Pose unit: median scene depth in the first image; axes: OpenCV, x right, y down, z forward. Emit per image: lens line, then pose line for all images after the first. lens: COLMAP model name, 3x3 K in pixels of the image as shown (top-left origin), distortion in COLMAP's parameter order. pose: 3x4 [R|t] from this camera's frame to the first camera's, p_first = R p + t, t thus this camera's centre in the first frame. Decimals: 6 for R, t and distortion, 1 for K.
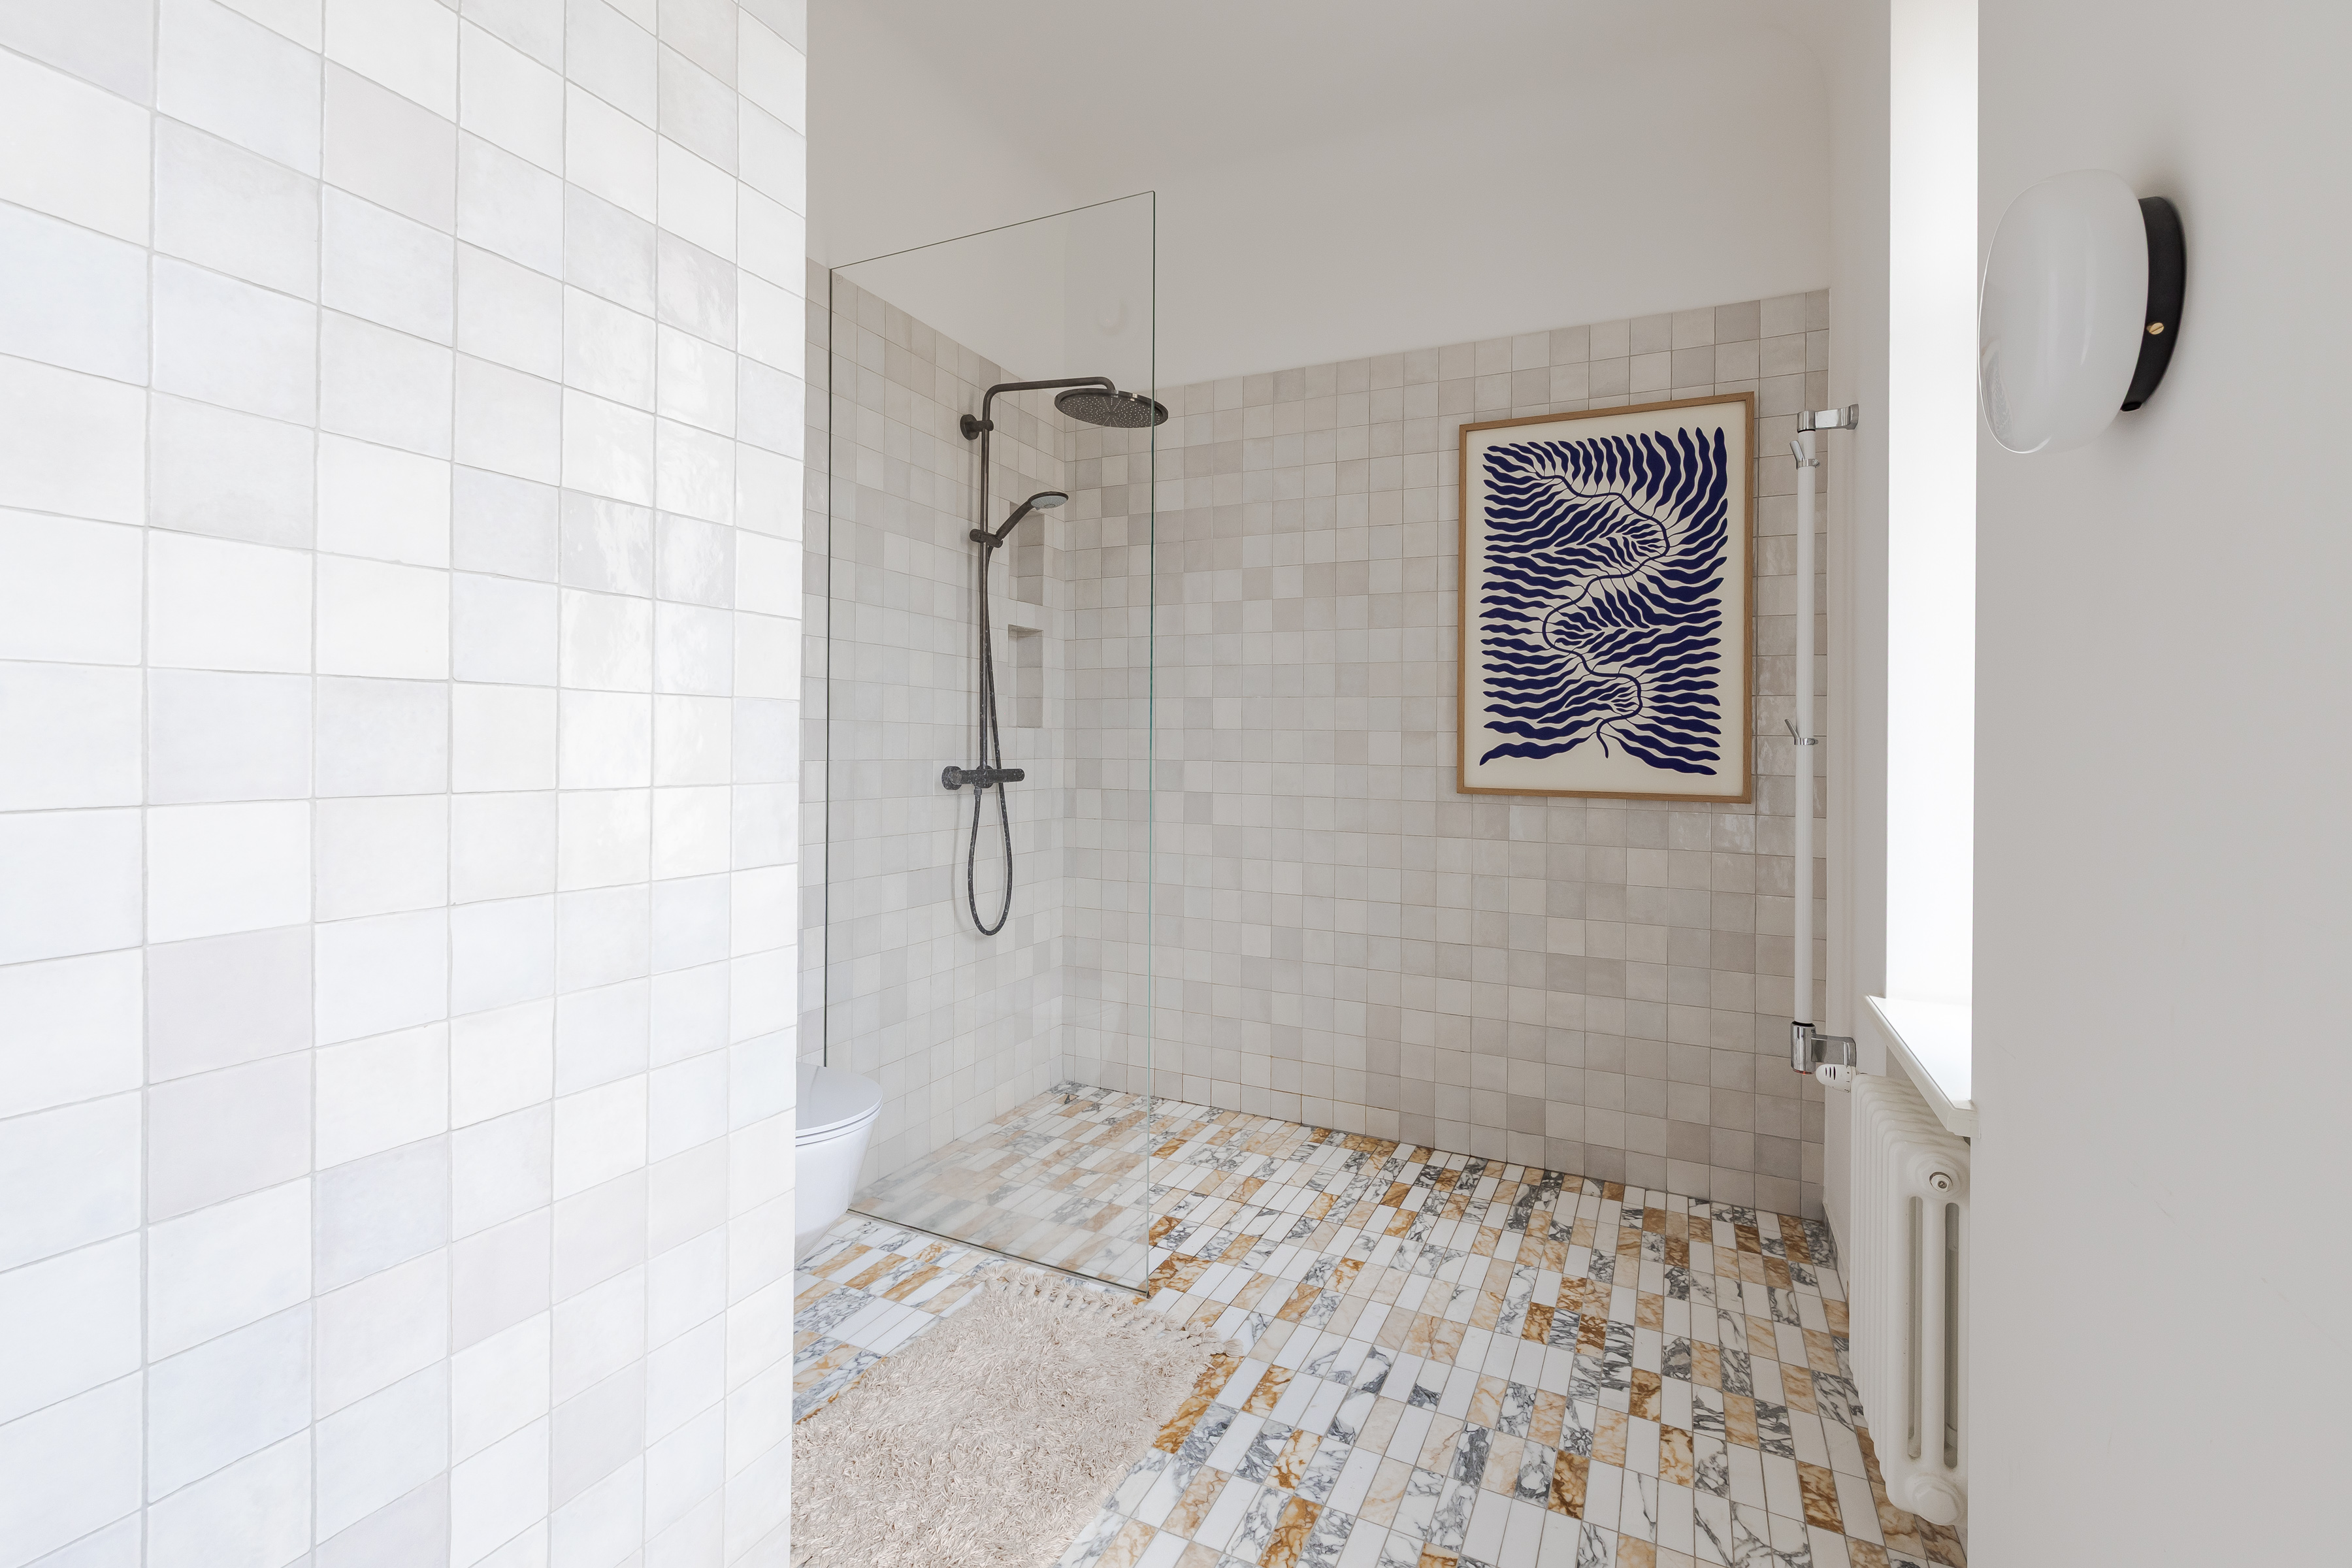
lens RADIAL K [[1027.8, 0, 1195.4], [0, 1027.8, 716.1], [0, 0, 1]] dist [0.003667, -0.000957]
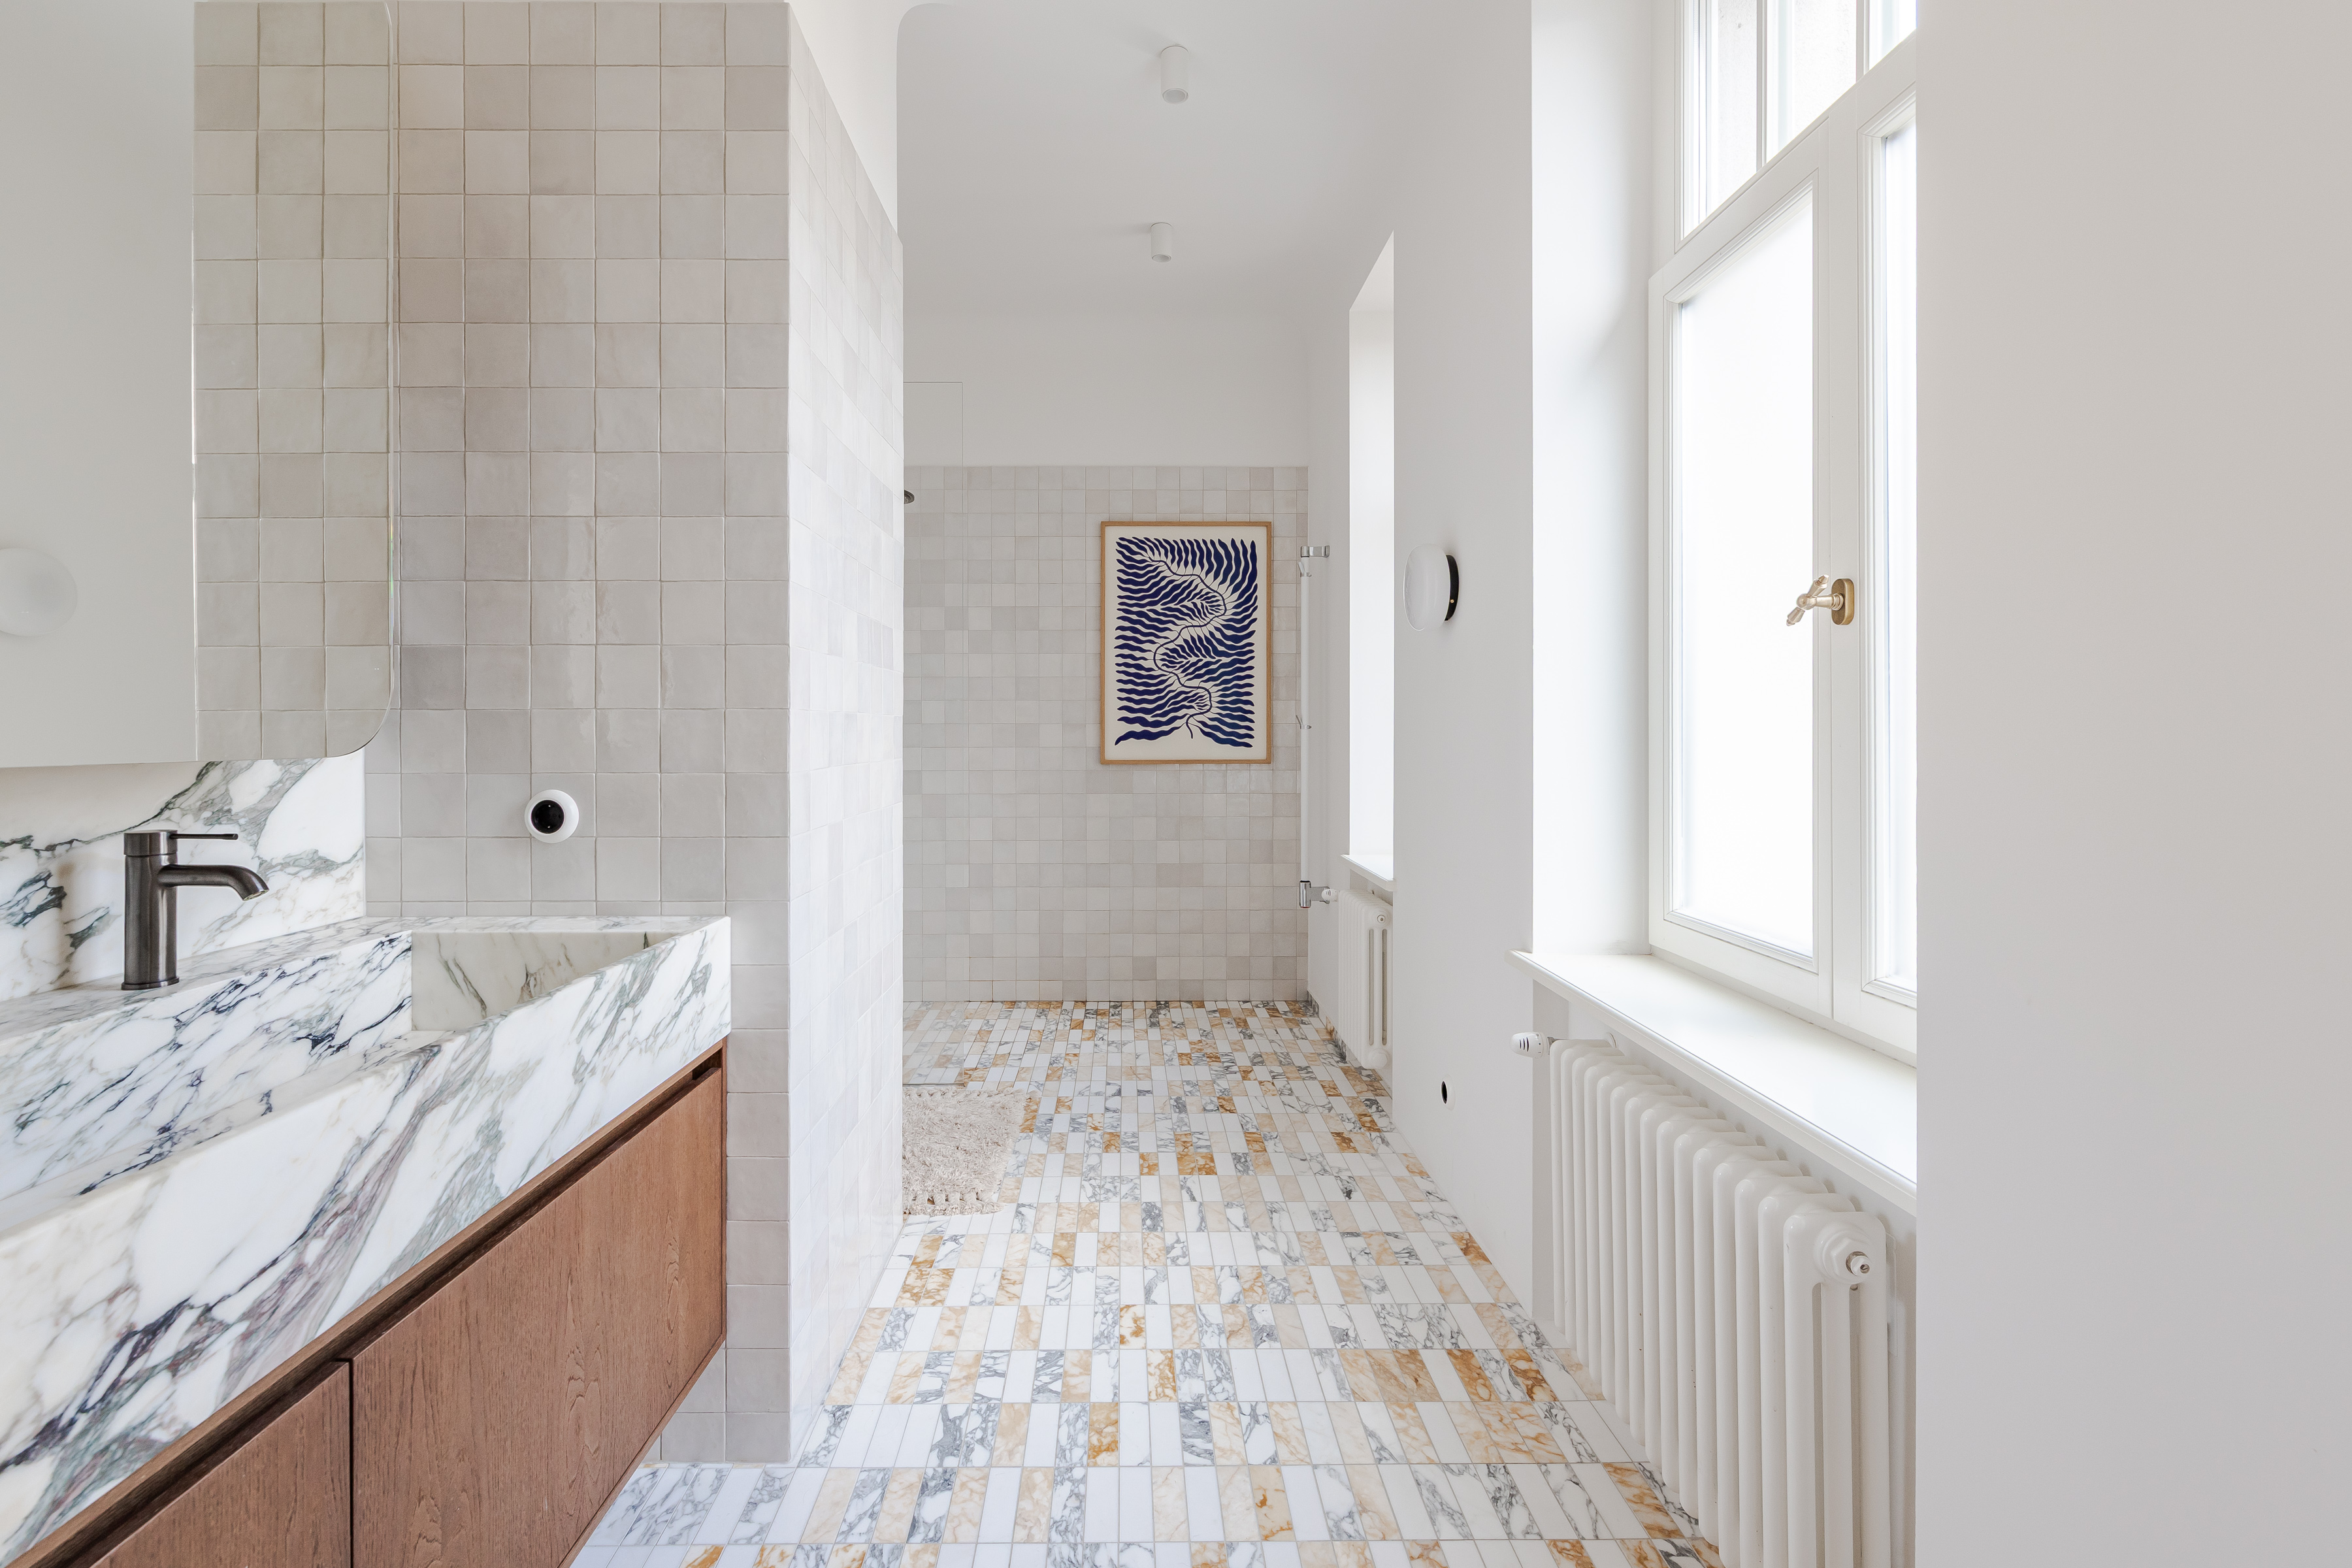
lens RADIAL K [[1027.8, 0, 1136.4], [0, 1027.8, 712.7], [0, 0, 1]] dist [0.003667, -0.000957]
pose [[0.898507, -0.009091, 0.438864, -0.397194], [0.005849, 0.999945, 0.008740, -0.015090], [-0.438919, -0.005286, 0.898511, -0.421980]]
